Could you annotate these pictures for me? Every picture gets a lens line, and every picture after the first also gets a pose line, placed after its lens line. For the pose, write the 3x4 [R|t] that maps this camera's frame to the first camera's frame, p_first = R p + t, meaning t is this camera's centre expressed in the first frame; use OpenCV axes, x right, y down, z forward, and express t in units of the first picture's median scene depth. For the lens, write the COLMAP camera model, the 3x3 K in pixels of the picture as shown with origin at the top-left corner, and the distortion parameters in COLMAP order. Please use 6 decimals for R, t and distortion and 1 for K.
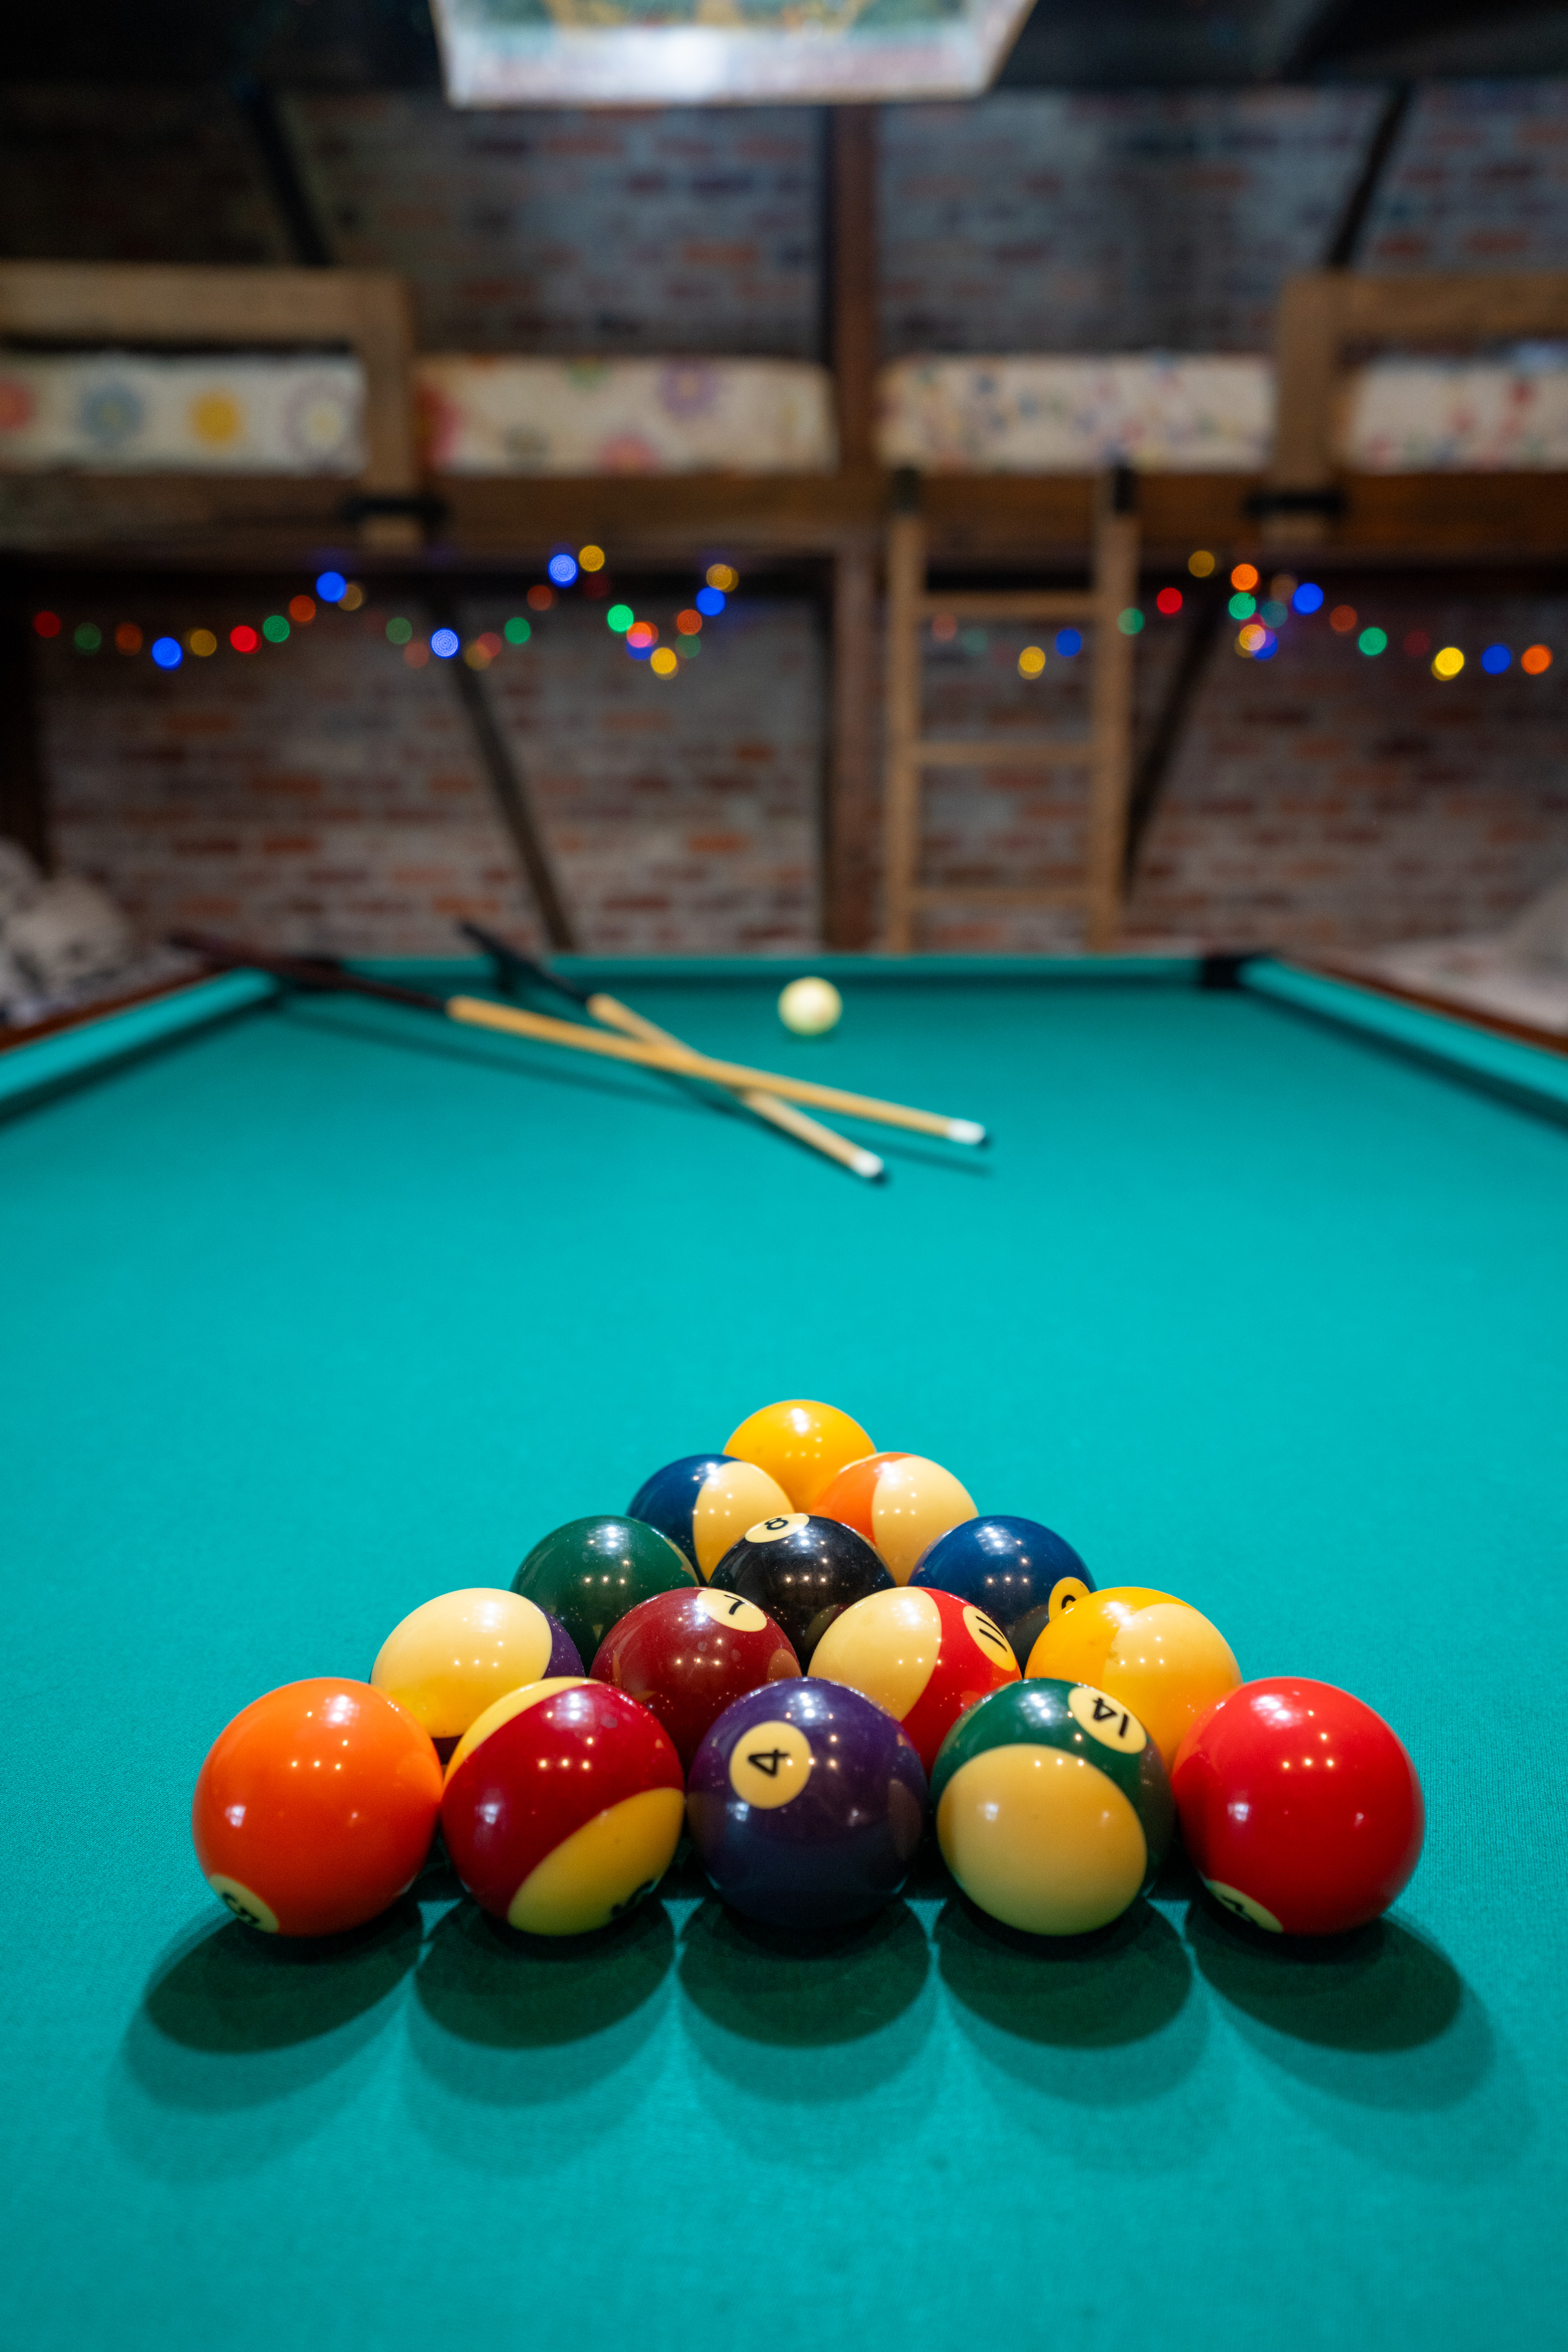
lens RADIAL K [[1947.7, 0, 772.1], [0, 1947.7, 1183.0], [0, 0, 1]] dist [0.074243, 0.010093]
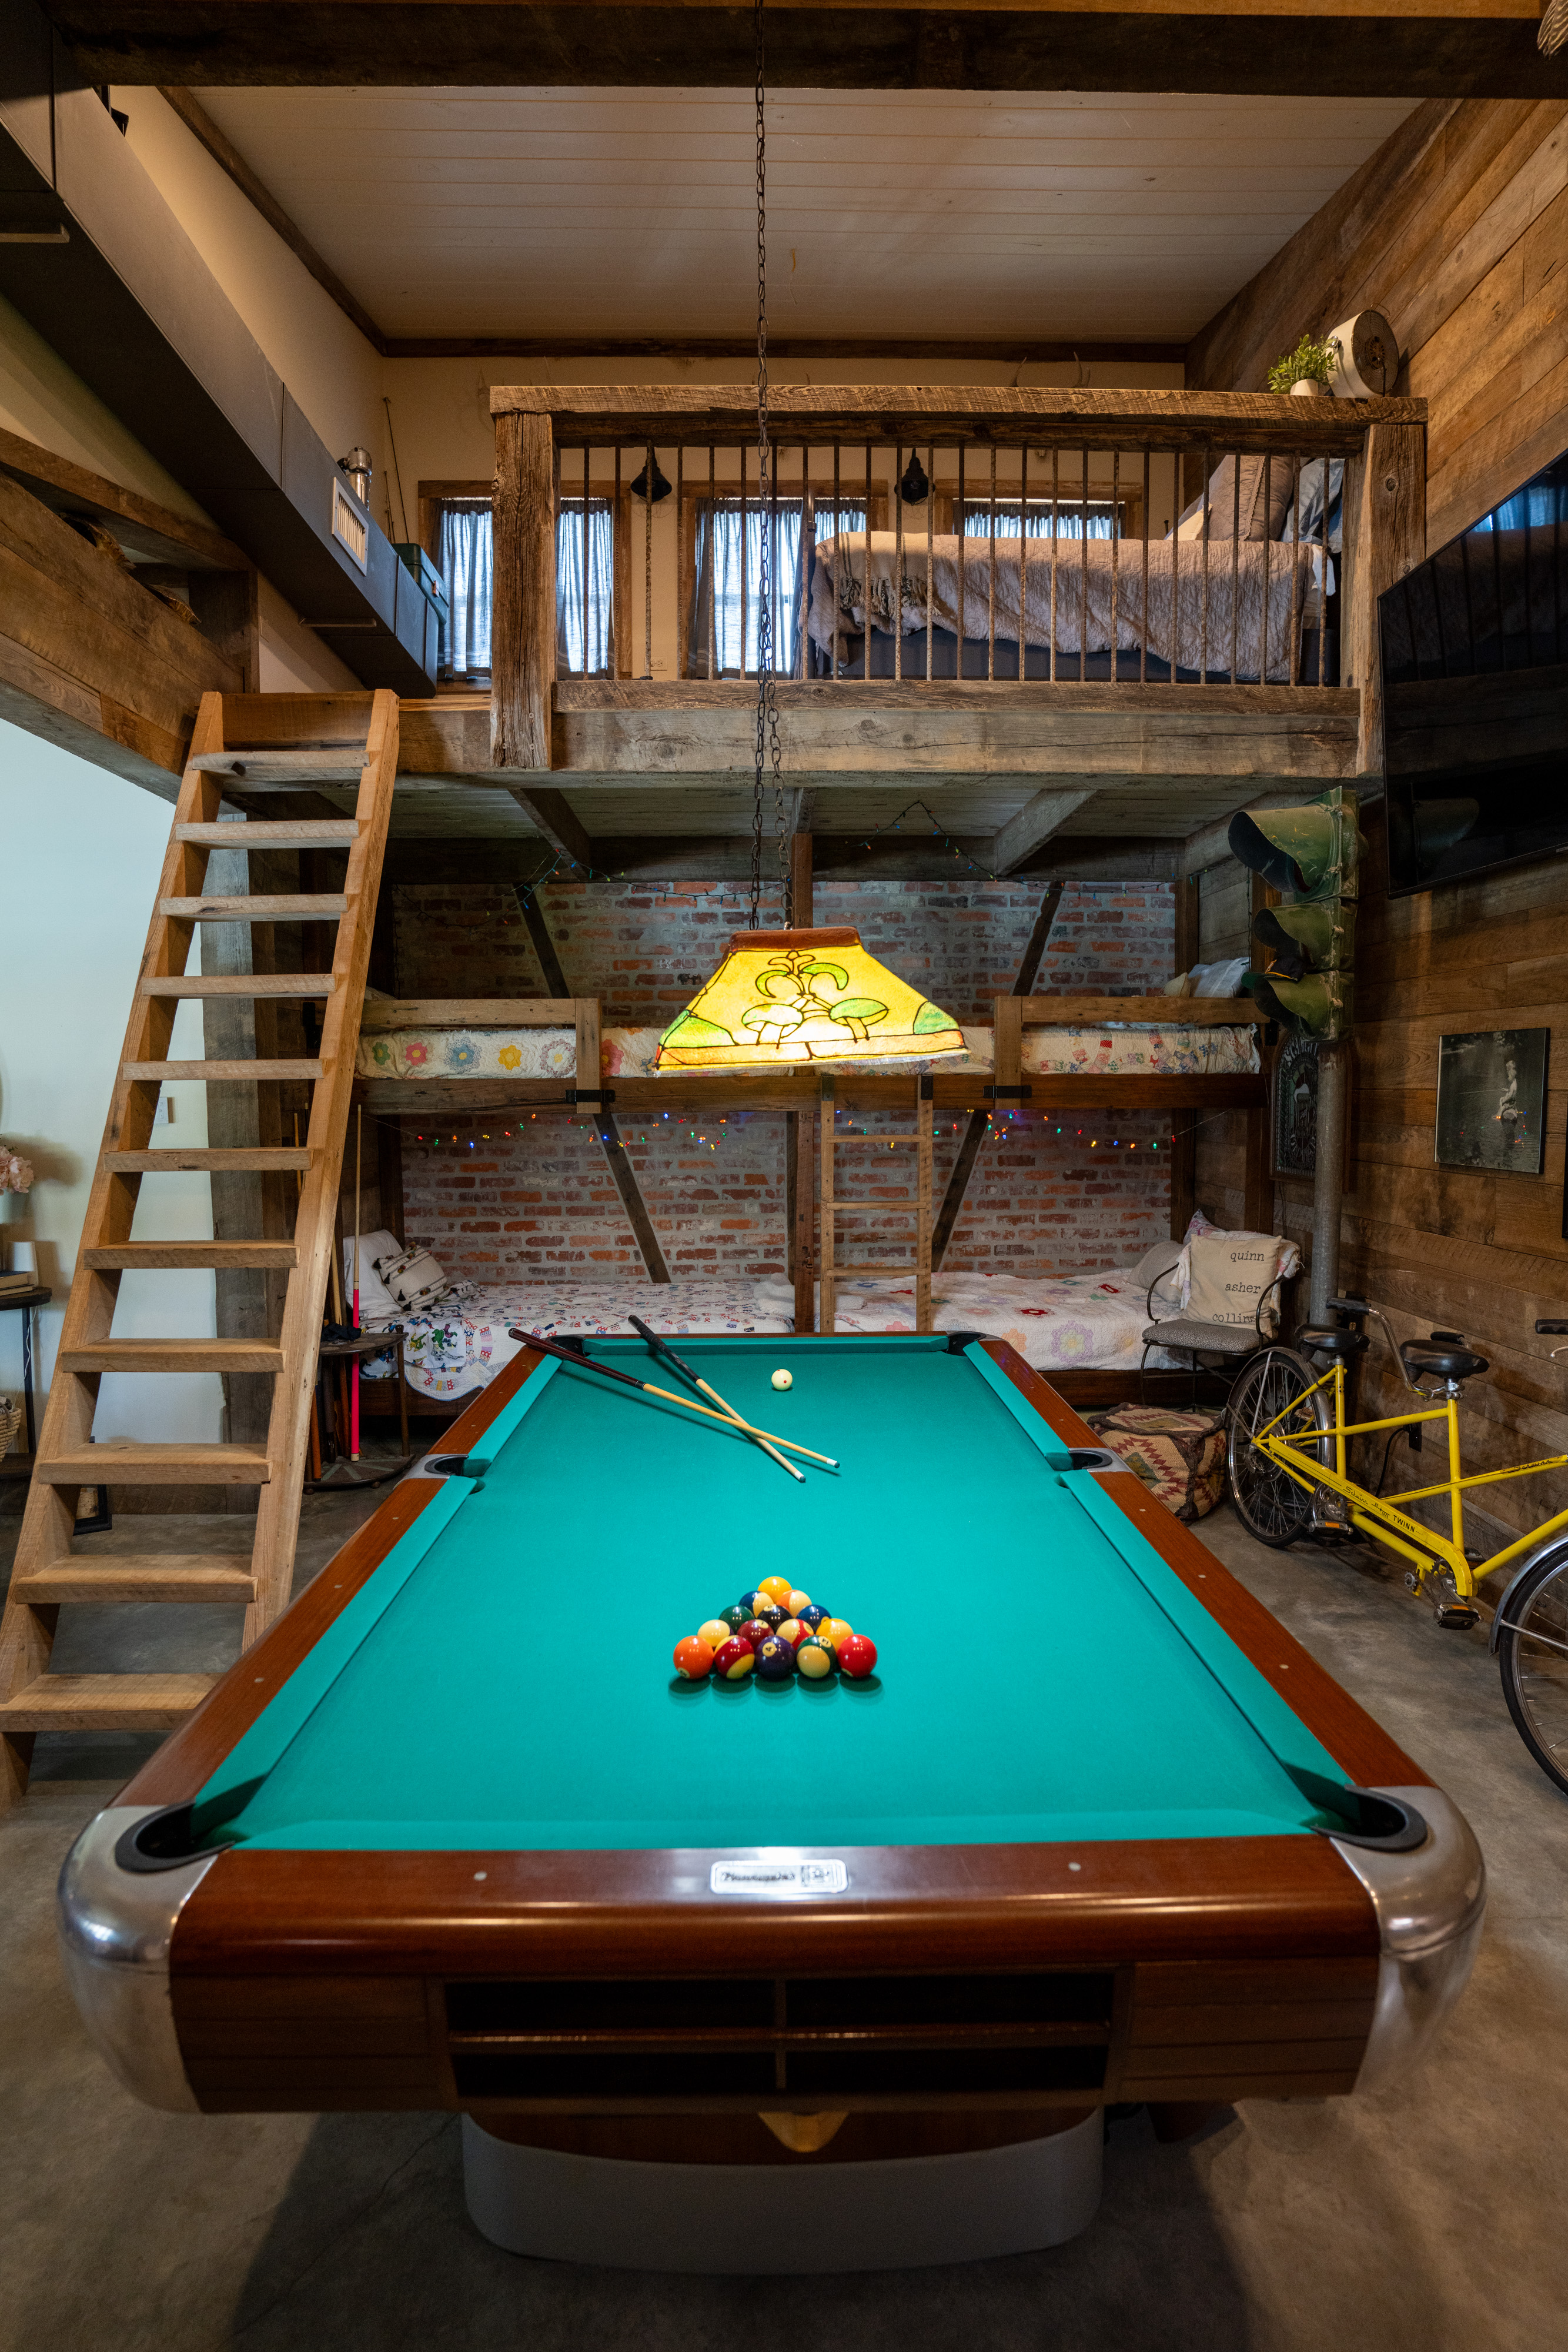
lens RADIAL K [[1266.6, 0, 792.7], [0, 1266.6, 1157.5], [0, 0, 1]] dist [-0.045238, 0.006684]
pose [[0.999740, -0.000484, 0.022803, -0.001540], [0.003693, 0.990015, -0.140916, -0.063434], [-0.022507, 0.140964, 0.989759, -0.294055]]
